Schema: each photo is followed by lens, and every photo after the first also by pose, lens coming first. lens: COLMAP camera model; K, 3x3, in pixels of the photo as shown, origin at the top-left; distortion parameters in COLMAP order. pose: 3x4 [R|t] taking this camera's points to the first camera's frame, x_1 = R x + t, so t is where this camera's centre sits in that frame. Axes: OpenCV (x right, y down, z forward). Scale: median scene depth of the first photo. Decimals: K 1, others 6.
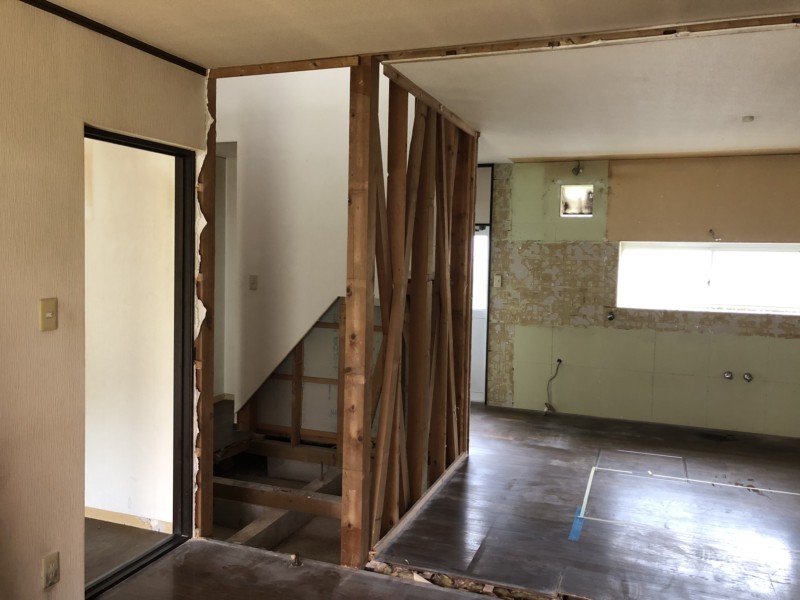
lens RADIAL K [[677.7, 0, 398.7], [0, 677.7, 284.3], [0, 0, 1]] dist [0.068747, -0.061440]
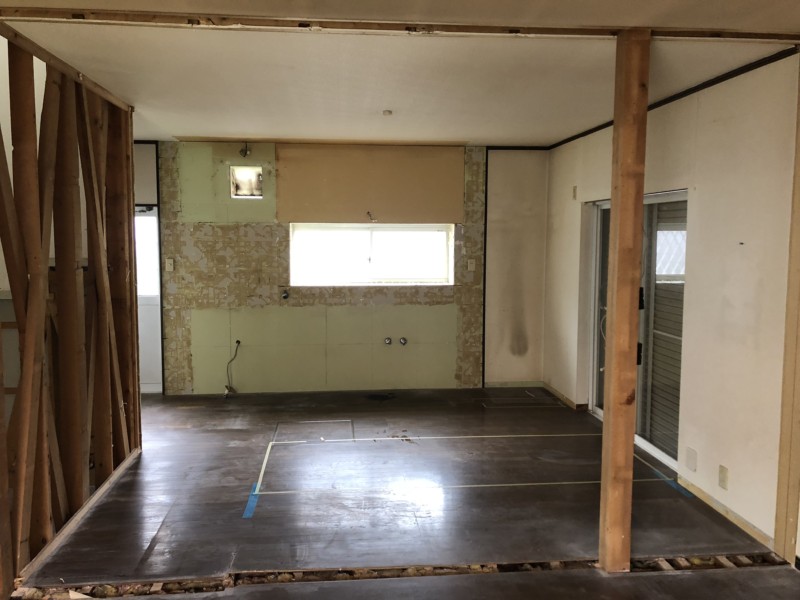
lens RADIAL K [[677.7, 0, 398.7], [0, 677.7, 284.3], [0, 0, 1]] dist [0.068747, -0.061440]
pose [[0.898875, -0.049846, 0.435361, 0.022047], [0.037124, 0.998600, 0.037684, -0.002218], [-0.436630, -0.017711, 0.899467, -0.005381]]
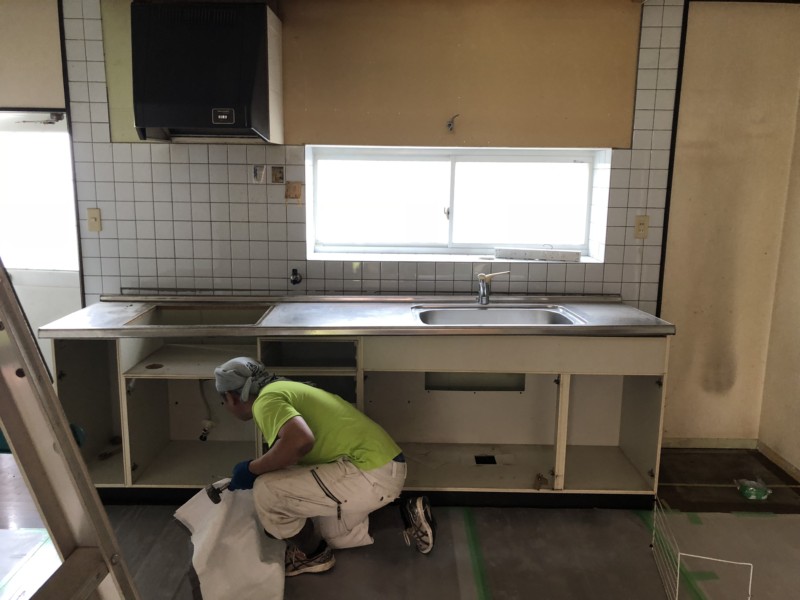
lens RADIAL K [[677.7, 0, 398.7], [0, 677.7, 284.3], [0, 0, 1]] dist [0.068747, -0.061440]
pose [[0.941239, -0.068705, 0.330680, 0.260436], [0.022924, 0.989829, 0.140405, -0.033155], [-0.336963, -0.124574, 0.933240, 0.556901]]
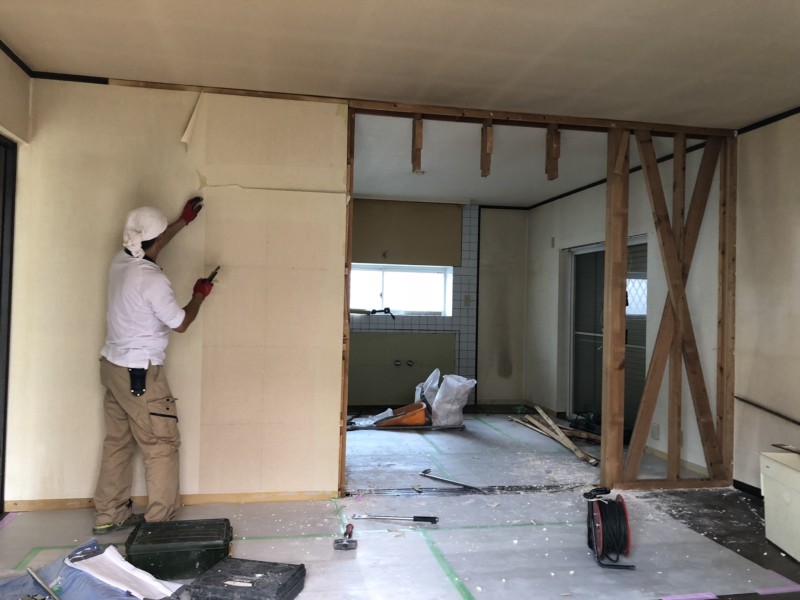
lens RADIAL K [[677.7, 0, 398.7], [0, 677.7, 284.3], [0, 0, 1]] dist [0.068747, -0.061440]
pose [[0.856067, 0.014497, 0.516661, -0.244945], [0.020223, 0.997902, -0.061509, 0.074199], [-0.516468, 0.063104, 0.853978, -0.166953]]
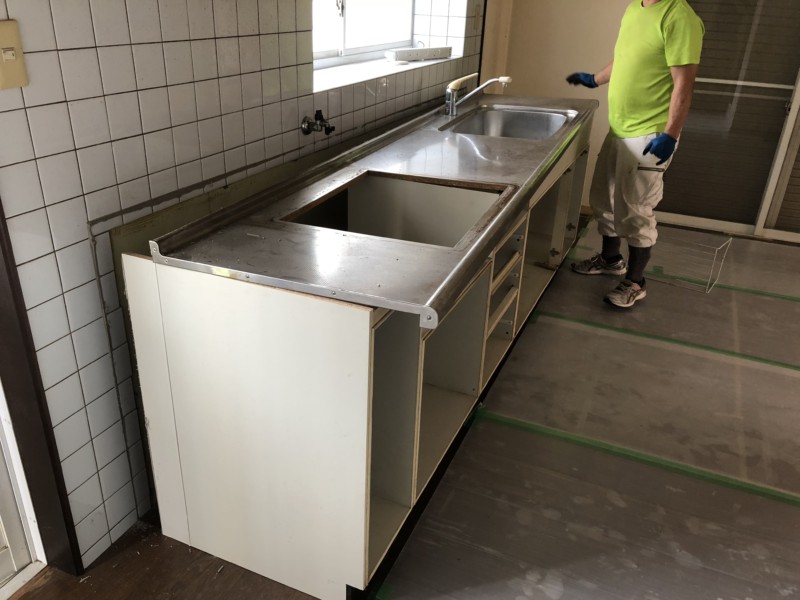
lens RADIAL K [[677.7, 0, 398.7], [0, 677.7, 284.3], [0, 0, 1]] dist [0.068747, -0.061440]
pose [[0.048716, -0.423256, 0.904699, -0.071594], [0.002389, 0.905822, 0.423653, -0.037754], [-0.998810, -0.018477, 0.045139, 1.213253]]
